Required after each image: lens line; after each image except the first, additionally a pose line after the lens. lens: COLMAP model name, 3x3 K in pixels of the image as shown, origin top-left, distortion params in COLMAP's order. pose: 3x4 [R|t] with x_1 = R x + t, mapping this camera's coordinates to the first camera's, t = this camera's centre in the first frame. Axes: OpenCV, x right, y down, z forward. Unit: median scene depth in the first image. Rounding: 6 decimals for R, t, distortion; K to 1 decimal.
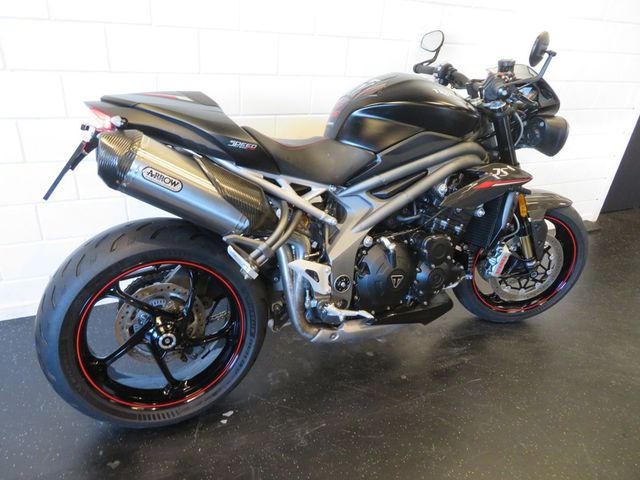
lens RADIAL K [[455.6, 0, 320.0], [0, 455.6, 240.0], [0, 0, 1]] dist [-0.011244, 0.003754]
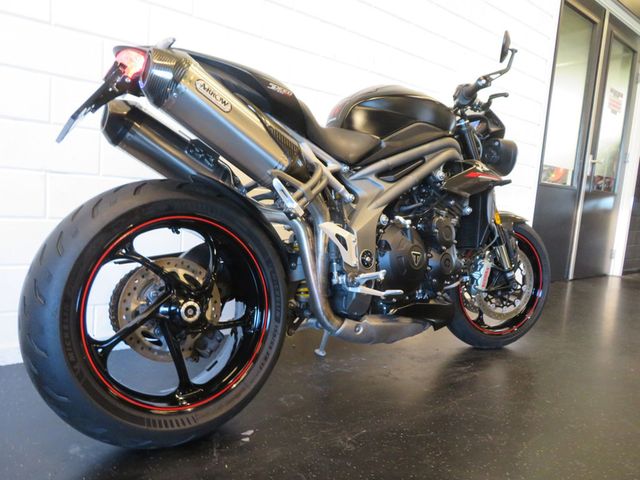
lens RADIAL K [[455.6, 0, 320.0], [0, 455.6, 240.0], [0, 0, 1]] dist [-0.011244, 0.003754]
pose [[0.972956, -0.036295, 0.228122, -0.259890], [0.113594, 0.935092, -0.335708, 0.363775], [-0.201131, 0.352542, 0.913926, 0.131846]]
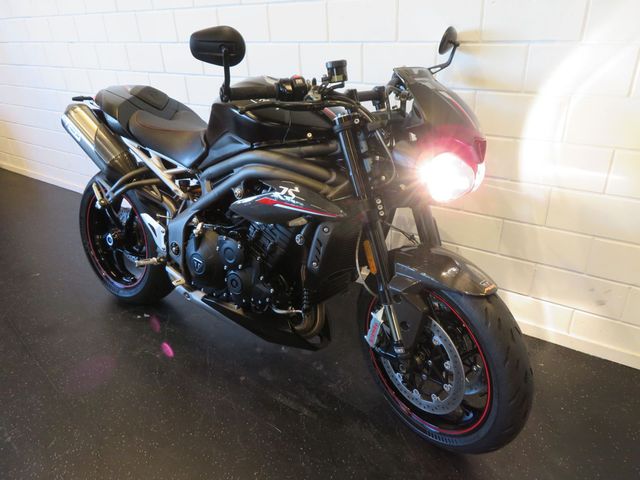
lens RADIAL K [[455.6, 0, 320.0], [0, 455.6, 240.0], [0, 0, 1]] dist [-0.011244, 0.003754]
pose [[0.504045, 0.295815, -0.811439, 1.192824], [-0.323369, 0.935816, 0.140289, -0.214503], [0.800857, 0.191682, 0.567350, 0.614505]]
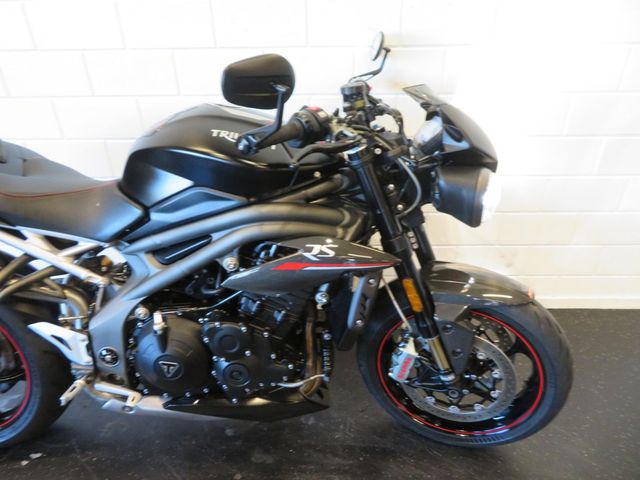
lens RADIAL K [[455.6, 0, 320.0], [0, 455.6, 240.0], [0, 0, 1]] dist [-0.011244, 0.003754]
pose [[0.895855, 0.139411, -0.421911, 0.714639], [-0.127323, 0.990231, 0.056850, -0.213067], [0.425715, 0.002790, 0.904853, 0.400302]]
